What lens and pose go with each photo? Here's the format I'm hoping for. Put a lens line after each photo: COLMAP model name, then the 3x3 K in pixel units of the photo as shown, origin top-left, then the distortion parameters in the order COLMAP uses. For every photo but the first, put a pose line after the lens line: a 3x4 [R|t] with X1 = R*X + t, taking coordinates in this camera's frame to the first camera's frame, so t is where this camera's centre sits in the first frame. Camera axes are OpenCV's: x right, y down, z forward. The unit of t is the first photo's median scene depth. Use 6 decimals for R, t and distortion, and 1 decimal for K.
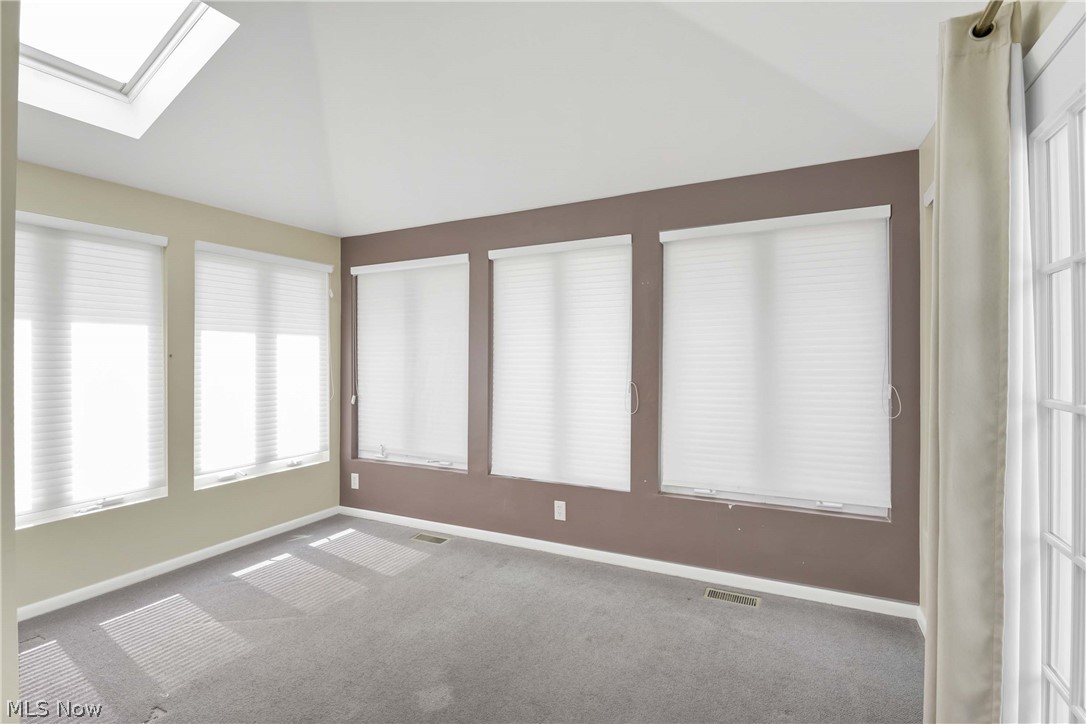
lens RADIAL K [[520.0, 0, 569.0], [0, 520.0, 362.4], [0, 0, 1]] dist [0.003440, -0.000082]
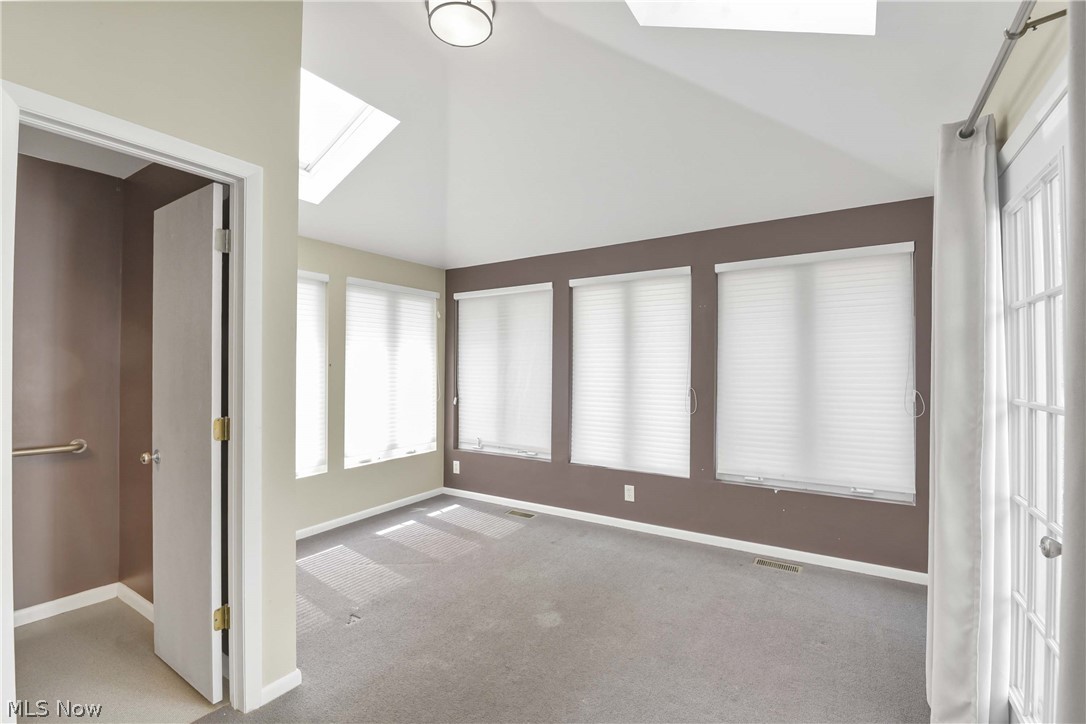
lens RADIAL K [[489.8, 0, 559.4], [0, 489.8, 365.5], [0, 0, 1]] dist [-0.003452, -0.001224]
pose [[0.994039, 0.002314, -0.109002, -0.065224], [-0.003564, 0.999930, -0.011278, 0.000443], [0.108969, 0.011599, 0.993978, -0.183917]]
